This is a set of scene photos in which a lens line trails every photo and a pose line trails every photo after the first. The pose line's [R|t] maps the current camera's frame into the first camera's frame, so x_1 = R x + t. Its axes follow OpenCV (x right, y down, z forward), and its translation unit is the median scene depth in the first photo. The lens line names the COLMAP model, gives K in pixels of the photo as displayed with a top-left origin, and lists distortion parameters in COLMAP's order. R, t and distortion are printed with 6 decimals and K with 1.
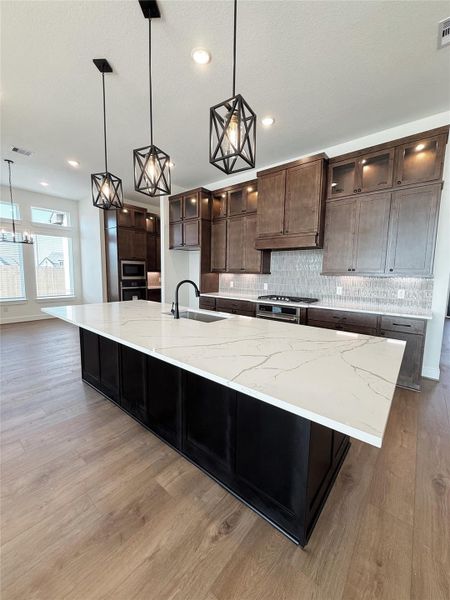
lens RADIAL K [[238.8, 0, 225.3], [0, 238.8, 298.0], [0, 0, 1]] dist [0.000641, 0.000063]
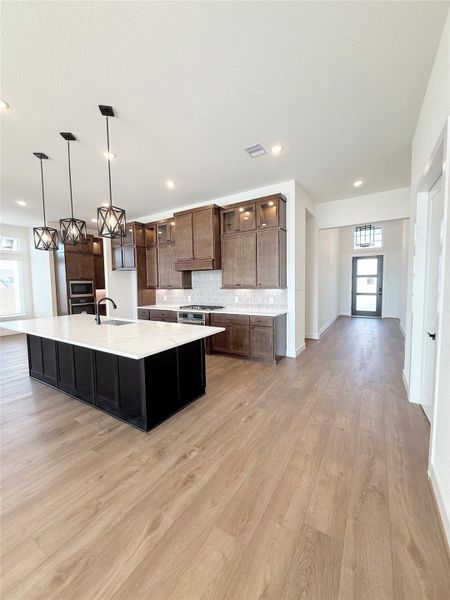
lens RADIAL K [[238.8, 0, 225.3], [0, 238.8, 298.0], [0, 0, 1]] dist [0.000641, 0.000063]
pose [[0.991022, -0.041665, 0.127041, 0.211740], [0.047558, 0.997912, -0.043710, 0.014303], [-0.124954, 0.049359, 0.990934, -0.303311]]
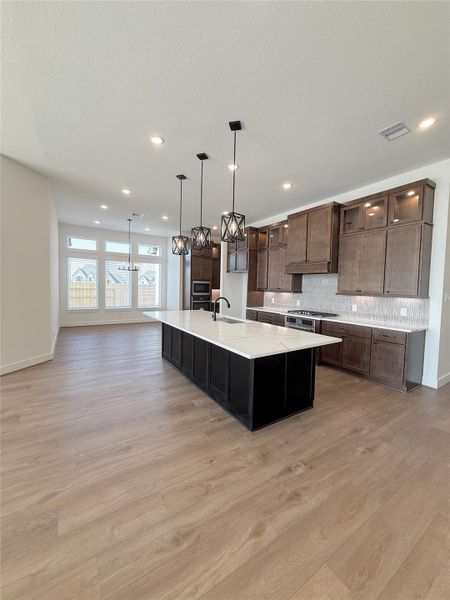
lens RADIAL K [[238.8, 0, 225.3], [0, 238.8, 298.0], [0, 0, 1]] dist [0.000641, 0.000063]
pose [[0.954023, 0.020186, -0.299053, 0.191088], [-0.039499, 0.997495, -0.058677, 0.013581], [0.297119, 0.067791, 0.952431, -0.292986]]
